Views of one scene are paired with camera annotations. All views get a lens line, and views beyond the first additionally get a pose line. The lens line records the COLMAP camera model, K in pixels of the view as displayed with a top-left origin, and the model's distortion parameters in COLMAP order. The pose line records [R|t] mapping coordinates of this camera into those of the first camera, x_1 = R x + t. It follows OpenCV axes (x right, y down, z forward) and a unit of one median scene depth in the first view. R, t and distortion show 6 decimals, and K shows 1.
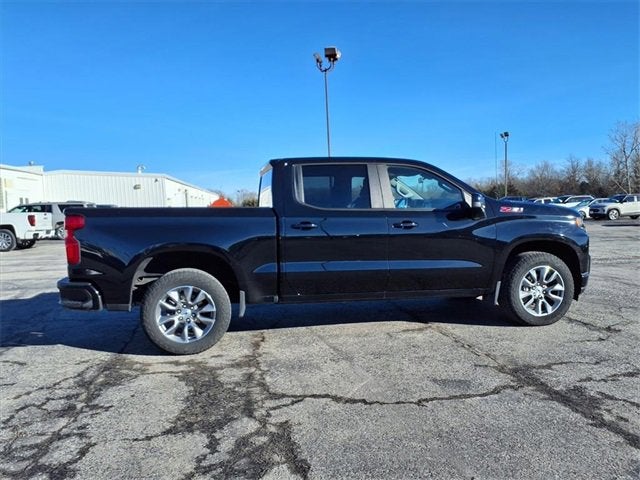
lens RADIAL K [[516.5, 0, 318.0], [0, 516.5, 263.5], [0, 0, 1]] dist [0.037338, -0.050720]
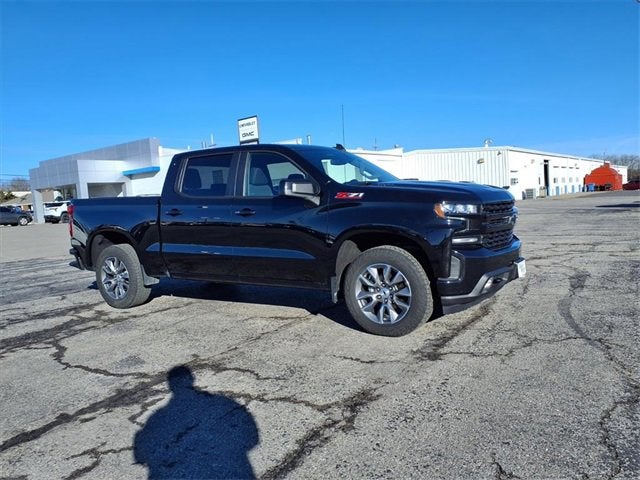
lens RADIAL K [[516.5, 0, 320.8], [0, 516.5, 243.8], [0, 0, 1]] dist [0.037338, -0.050720]
pose [[0.721525, 0.052725, -0.690378, 1.110575], [-0.039229, 0.998608, 0.035267, -0.061861], [0.691276, 0.001637, 0.722589, 0.416838]]
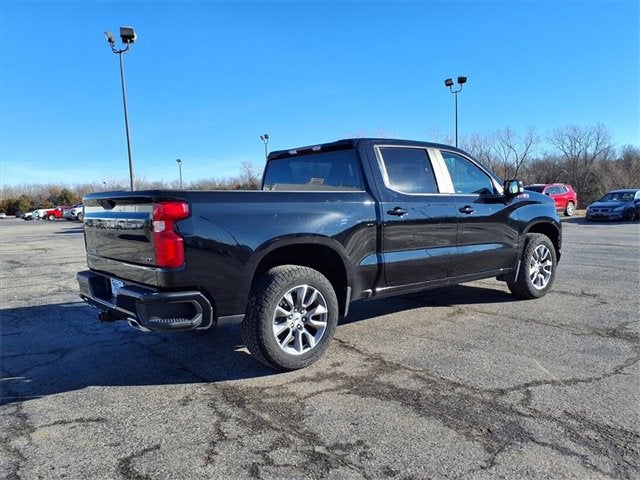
lens RADIAL K [[516.5, 0, 321.8], [0, 516.5, 245.4], [0, 0, 1]] dist [0.037338, -0.050720]
pose [[0.879053, -0.043825, 0.474706, -0.642837], [0.058376, 0.998167, -0.015947, -0.005204], [-0.473137, 0.041729, 0.880000, 0.269752]]
